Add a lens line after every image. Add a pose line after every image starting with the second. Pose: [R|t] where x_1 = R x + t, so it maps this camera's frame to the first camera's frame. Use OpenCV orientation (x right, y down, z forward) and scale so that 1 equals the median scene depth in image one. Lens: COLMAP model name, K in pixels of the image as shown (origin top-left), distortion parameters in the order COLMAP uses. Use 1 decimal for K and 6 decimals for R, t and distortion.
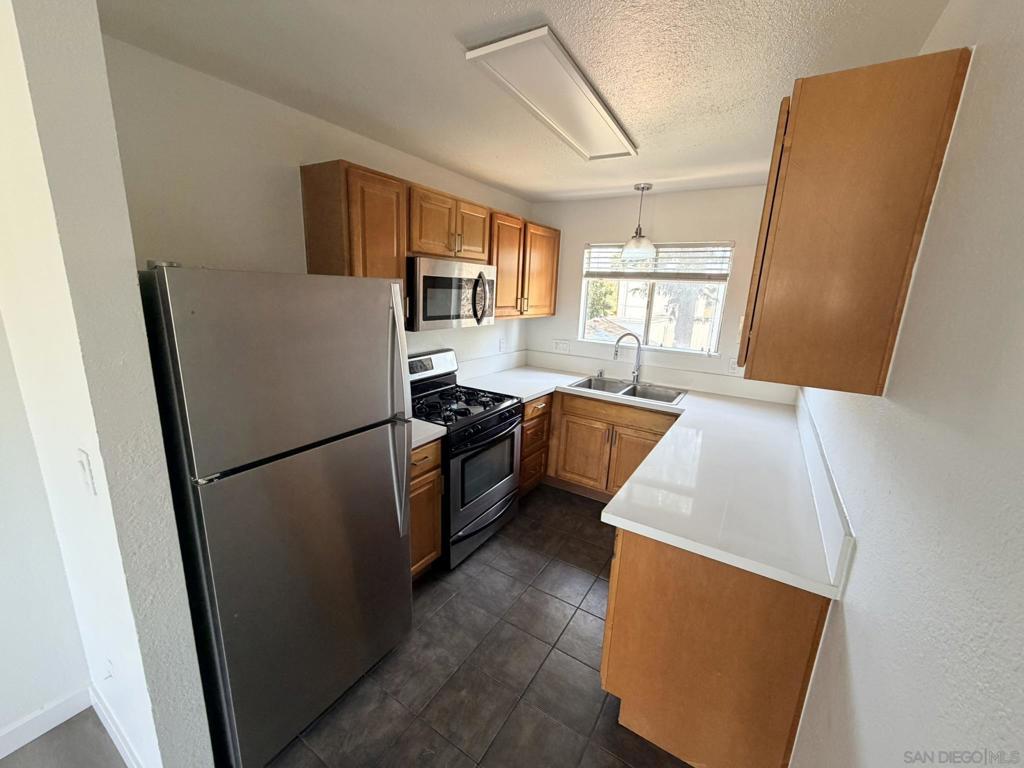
lens RADIAL K [[408.6, 0, 512.0], [0, 408.6, 384.0], [0, 0, 1]] dist [-0.000774, -0.000206]
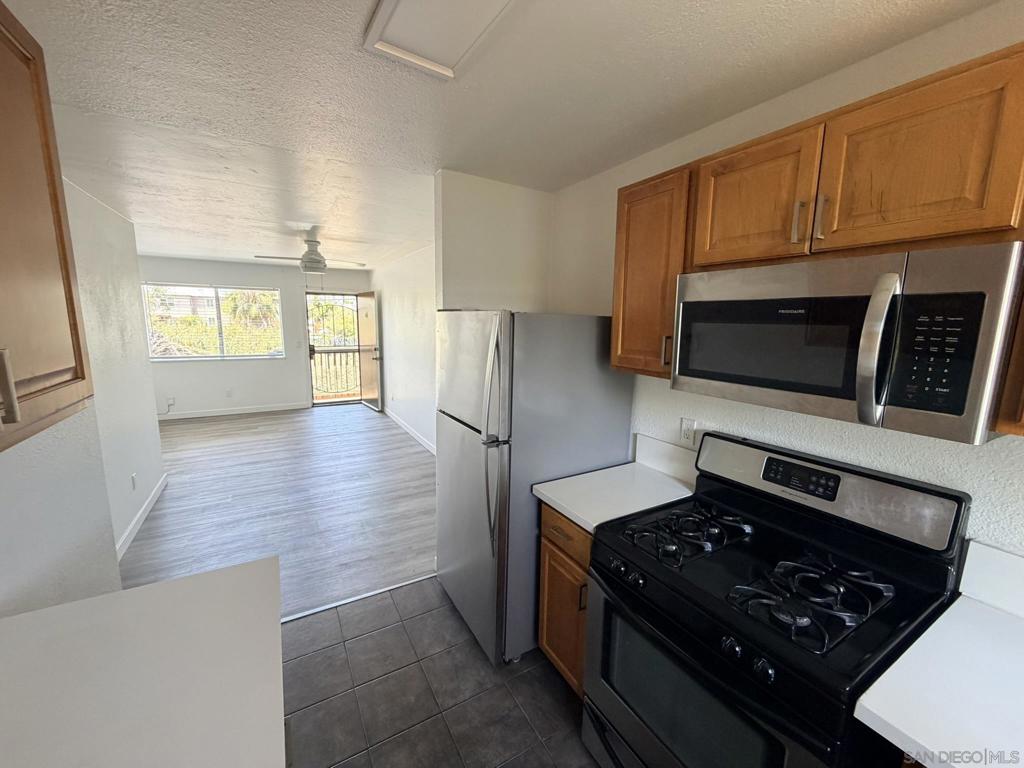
lens RADIAL K [[408.6, 0, 512.0], [0, 408.6, 384.0], [0, 0, 1]] dist [-0.000774, -0.000206]
pose [[-0.467167, 0.091183, -0.879455, 0.502327], [-0.234178, 0.946386, 0.222518, -0.245054], [0.852593, 0.309901, -0.420768, 1.173190]]
